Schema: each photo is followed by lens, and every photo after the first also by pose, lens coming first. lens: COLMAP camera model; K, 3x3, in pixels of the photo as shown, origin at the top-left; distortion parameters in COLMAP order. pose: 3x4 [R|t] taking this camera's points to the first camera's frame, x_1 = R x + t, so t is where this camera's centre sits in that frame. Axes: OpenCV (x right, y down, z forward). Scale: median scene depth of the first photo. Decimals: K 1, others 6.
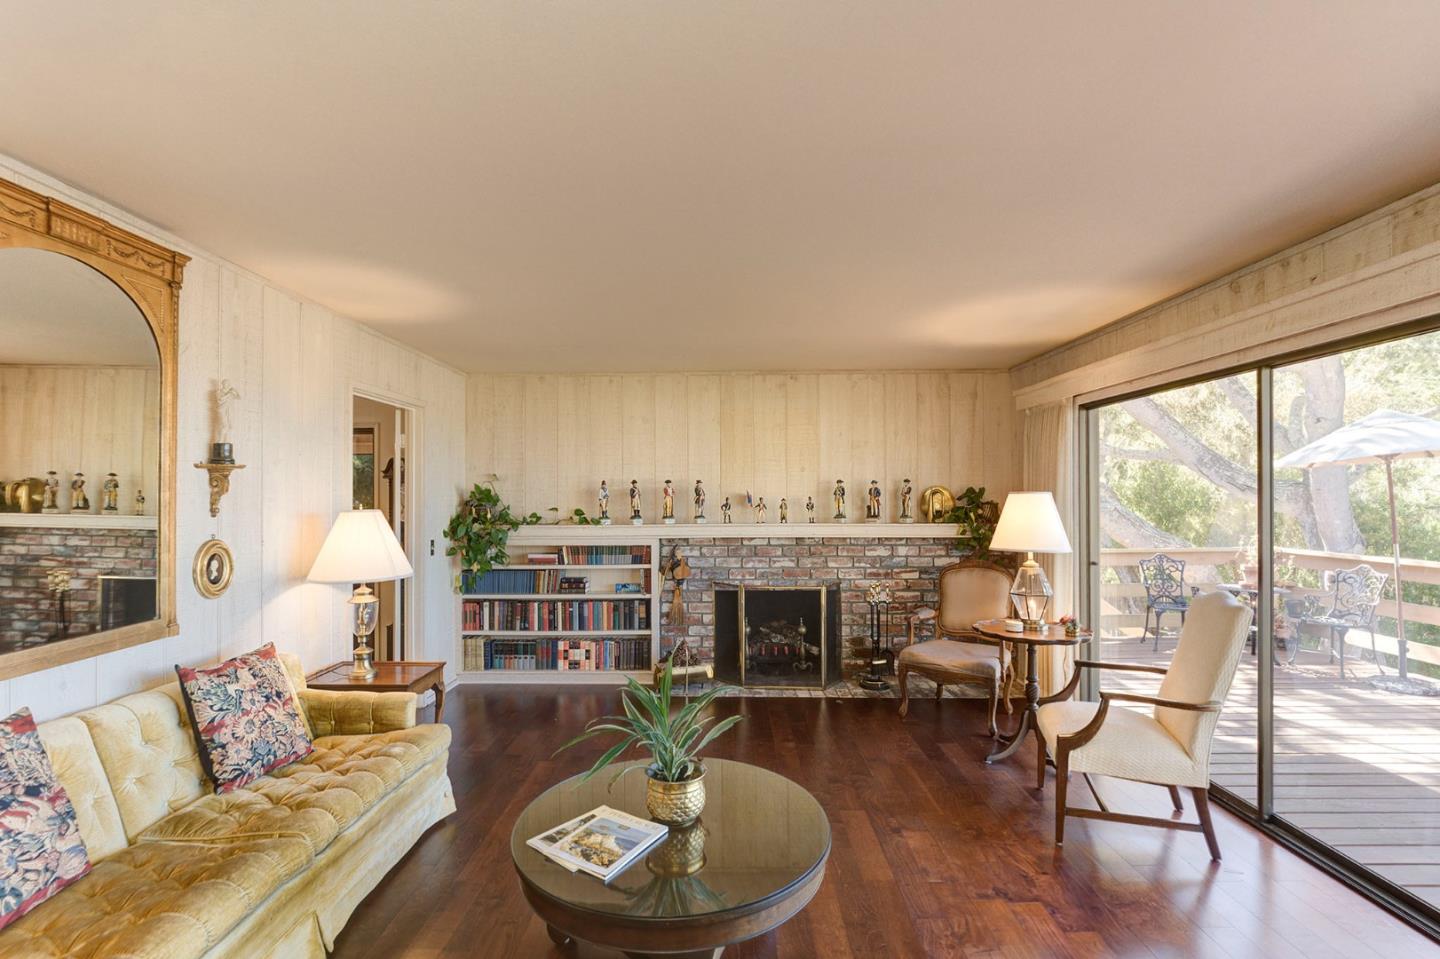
lens RADIAL K [[712.2, 0, 724.5], [0, 712.2, 490.9], [0, 0, 1]] dist [-0.015417, -0.000032]
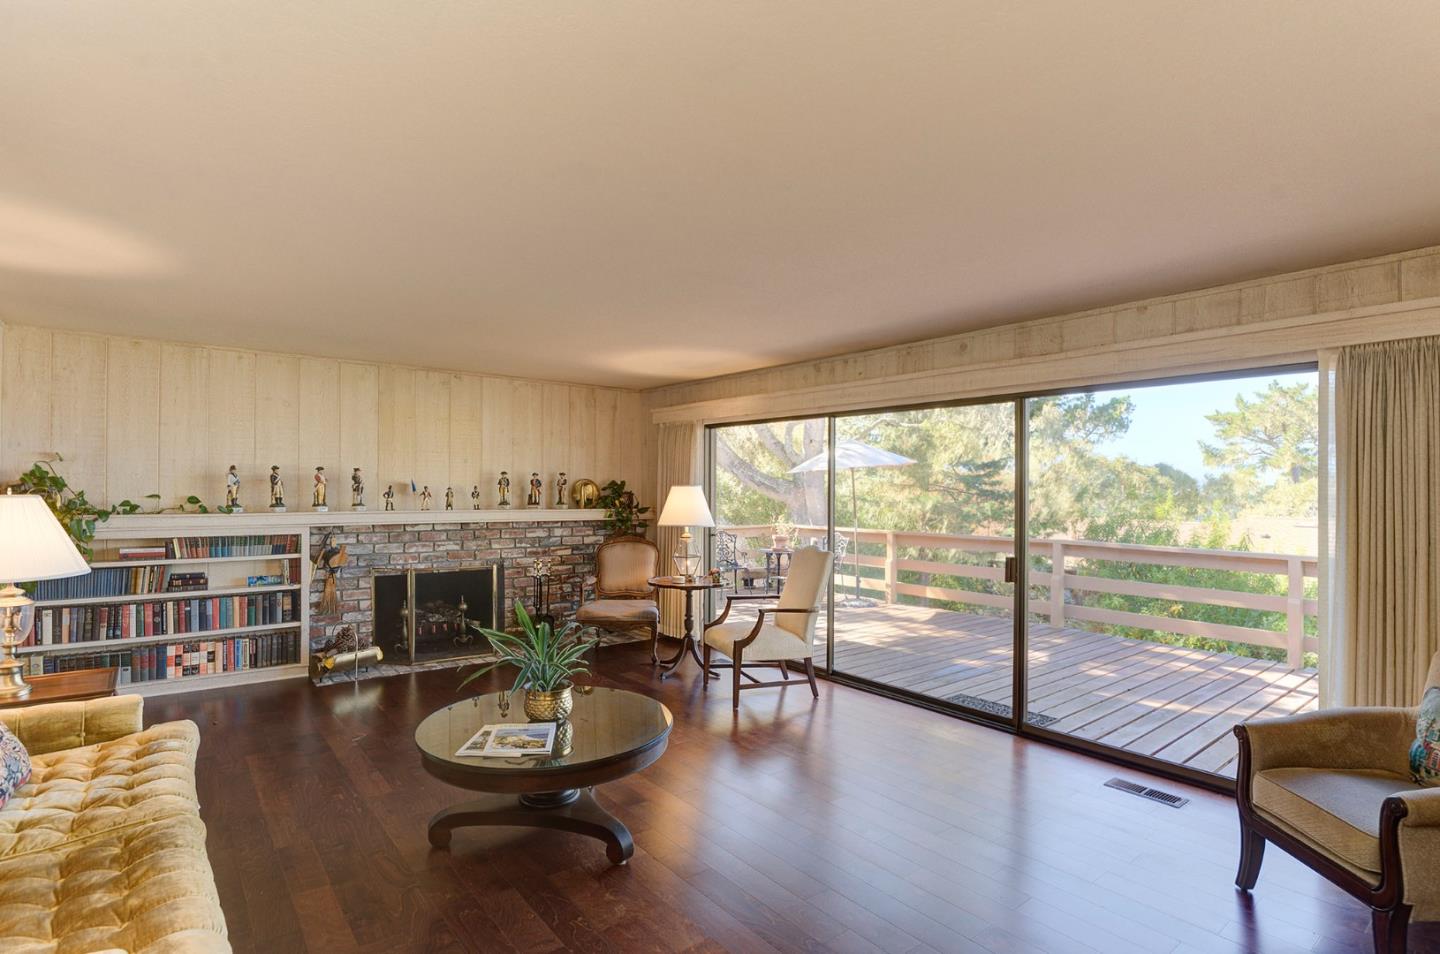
lens RADIAL K [[702.0, 0, 720.0], [0, 702.0, 477.0], [0, 0, 1]] dist [-0.023924, -0.000179]
pose [[0.796088, 0.020625, 0.604829, -0.232637], [-0.017365, 0.999786, -0.011237, -0.000371], [-0.604931, -0.001557, 0.796276, -0.102266]]
